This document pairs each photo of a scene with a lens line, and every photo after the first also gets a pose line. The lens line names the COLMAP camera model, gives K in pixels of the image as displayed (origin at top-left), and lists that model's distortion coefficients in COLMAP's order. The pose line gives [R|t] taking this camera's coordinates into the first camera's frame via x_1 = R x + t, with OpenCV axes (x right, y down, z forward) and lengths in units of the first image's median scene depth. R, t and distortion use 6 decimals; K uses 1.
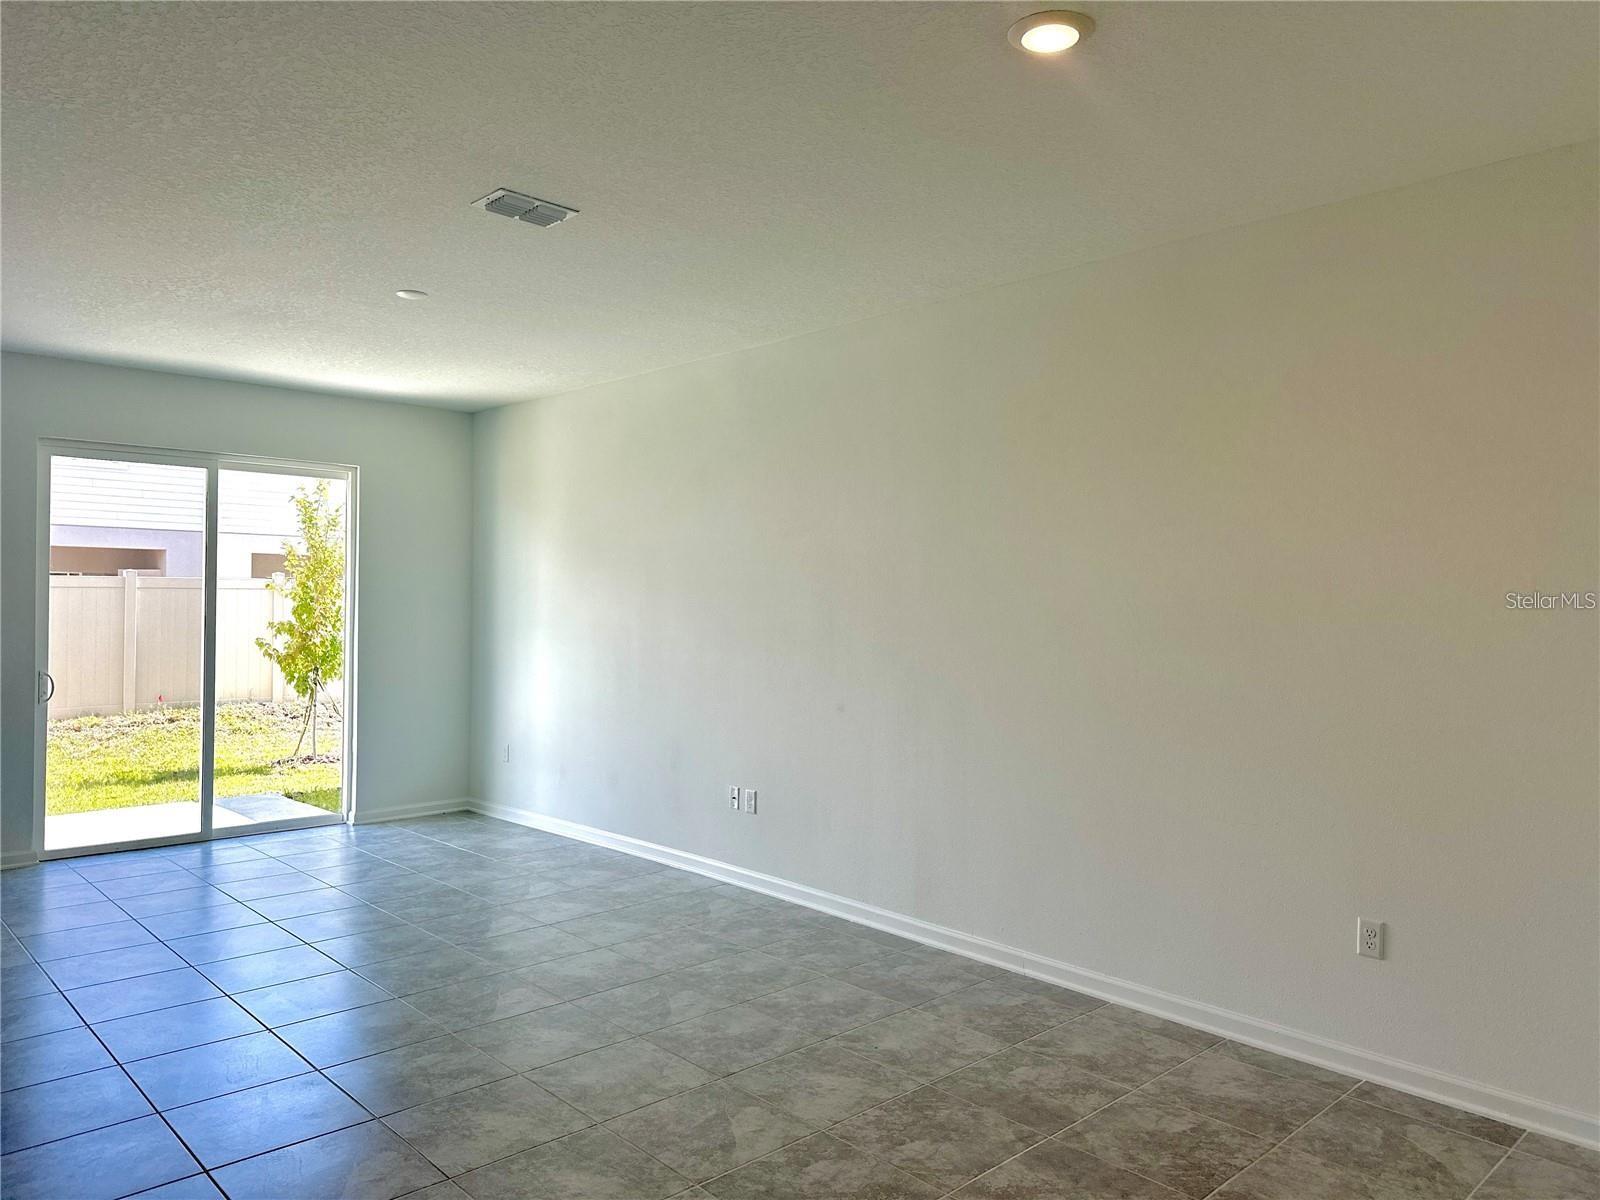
lens RADIAL K [[1125.8, 0, 798.8], [0, 1125.8, 595.5], [0, 0, 1]] dist [0.016672, -0.026288]
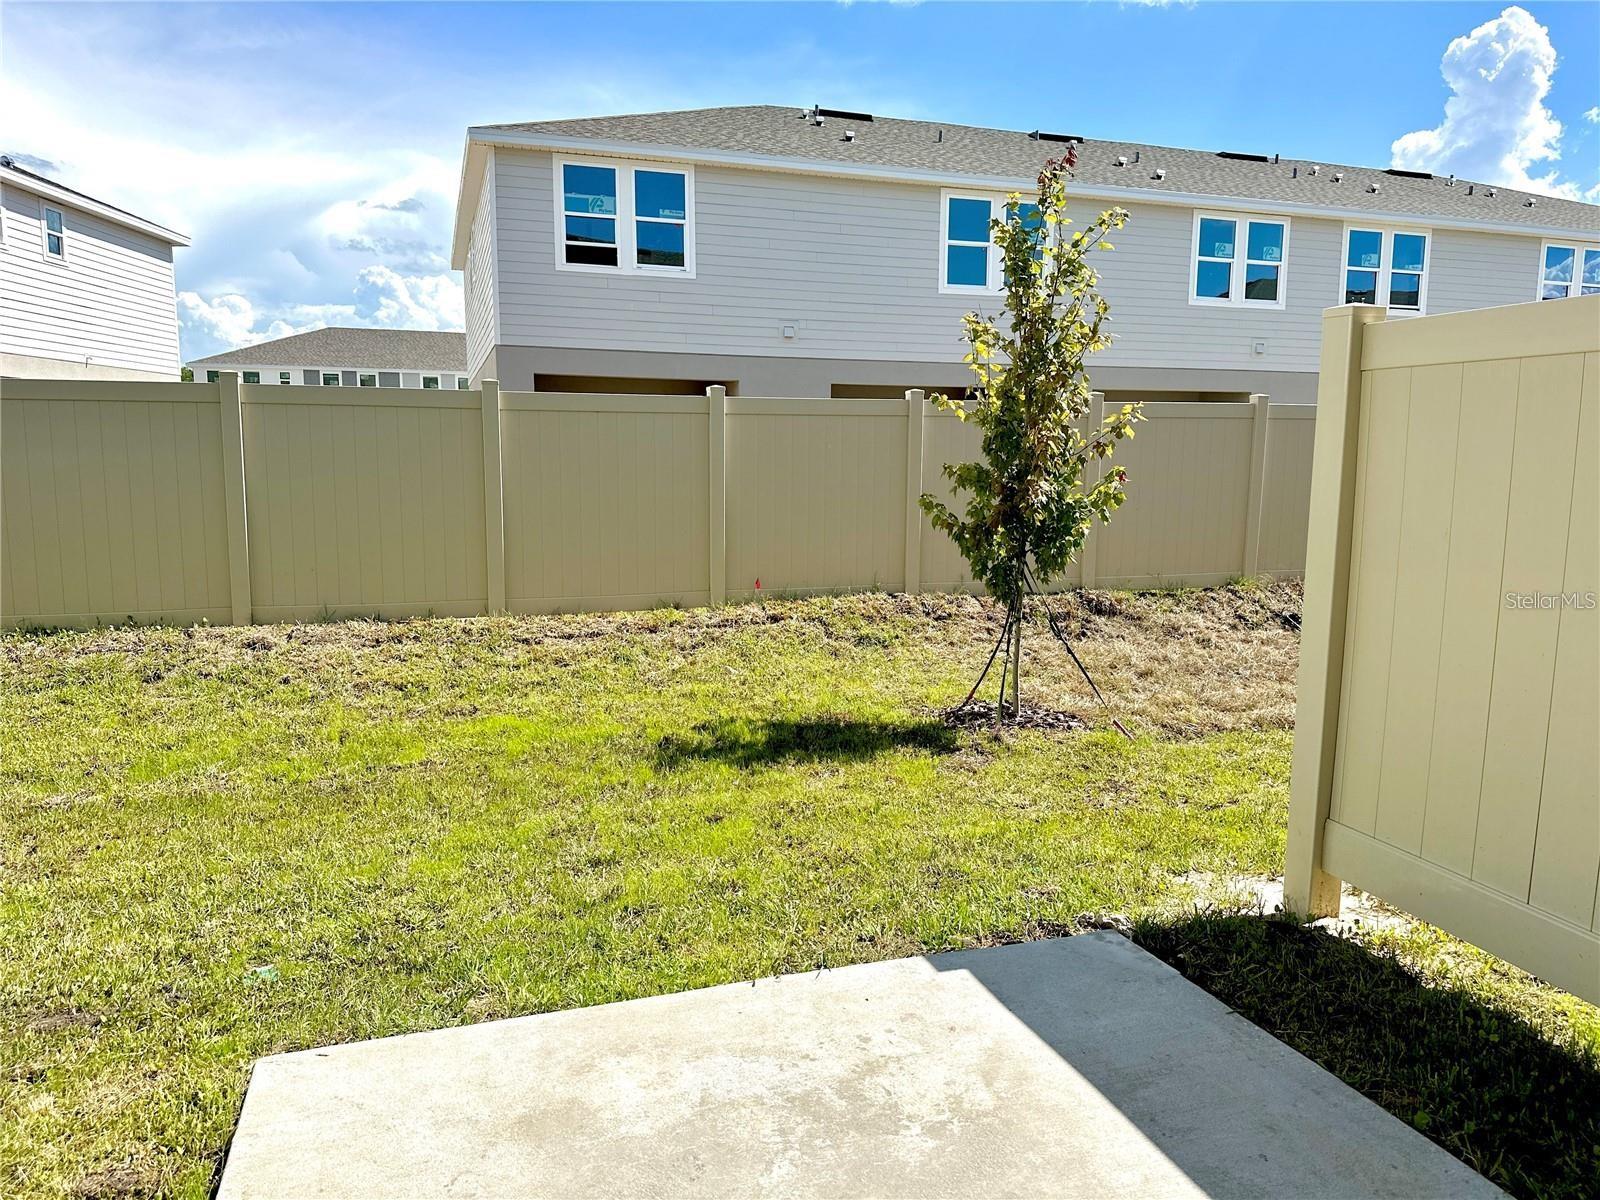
lens RADIAL K [[1125.8, 0, 801.8], [0, 1125.8, 602.3], [0, 0, 1]] dist [0.016672, -0.026288]
pose [[0.906007, 0.050151, -0.420281, -0.296436], [0.006285, 0.991252, 0.131831, 0.016604], [0.423216, -0.122081, 0.897766, 0.466739]]
